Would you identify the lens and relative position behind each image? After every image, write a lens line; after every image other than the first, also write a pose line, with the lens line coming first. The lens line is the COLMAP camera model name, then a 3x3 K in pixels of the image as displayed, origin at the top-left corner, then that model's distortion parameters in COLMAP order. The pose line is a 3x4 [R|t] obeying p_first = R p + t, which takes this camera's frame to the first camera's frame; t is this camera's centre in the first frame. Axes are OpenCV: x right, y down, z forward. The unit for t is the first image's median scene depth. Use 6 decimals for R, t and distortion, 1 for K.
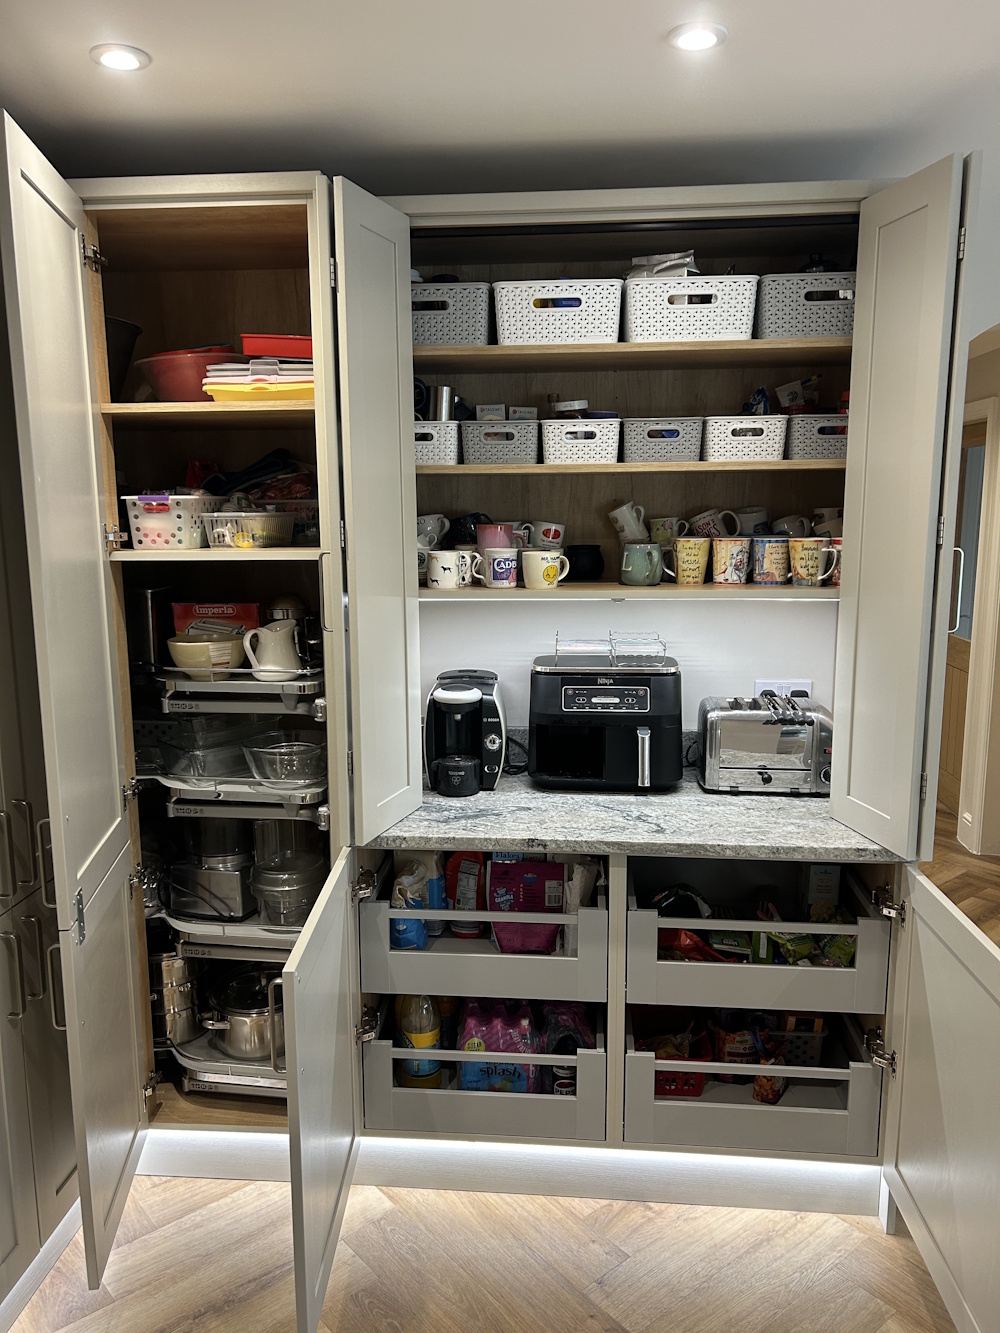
lens RADIAL K [[998.9, 0, 495.8], [0, 998.9, 673.4], [0, 0, 1]] dist [0.059004, -0.060892]
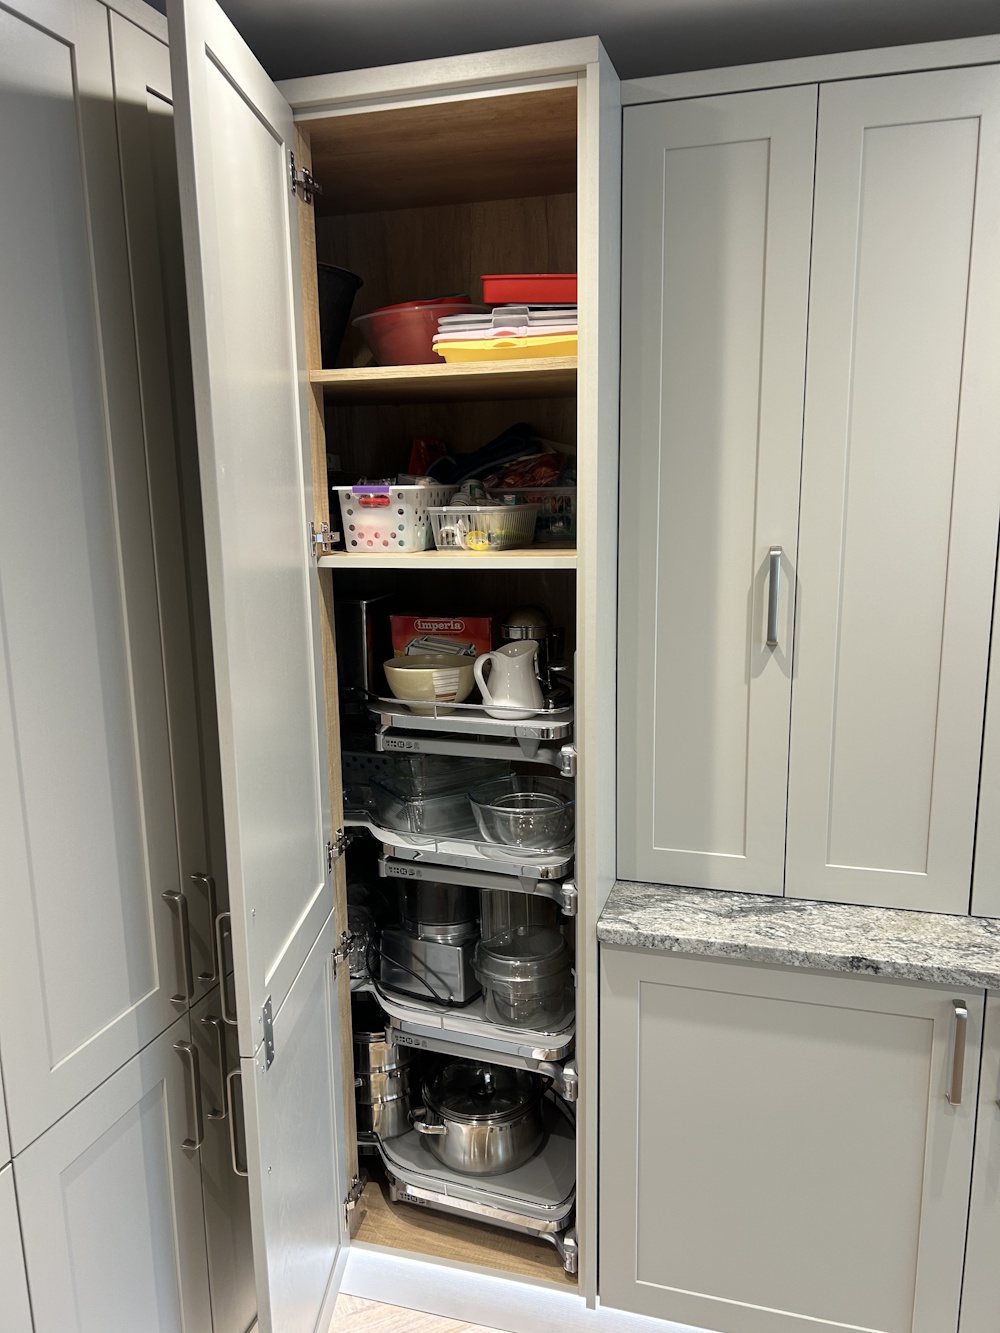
lens RADIAL K [[1001.3, 0, 504.7], [0, 1001.3, 675.3], [0, 0, 1]] dist [0.118539, -0.178577]
pose [[0.980176, 0.029826, -0.195872, -0.071435], [-0.024823, 0.999301, 0.027950, -0.049253], [0.196569, -0.022534, 0.980231, 0.223215]]
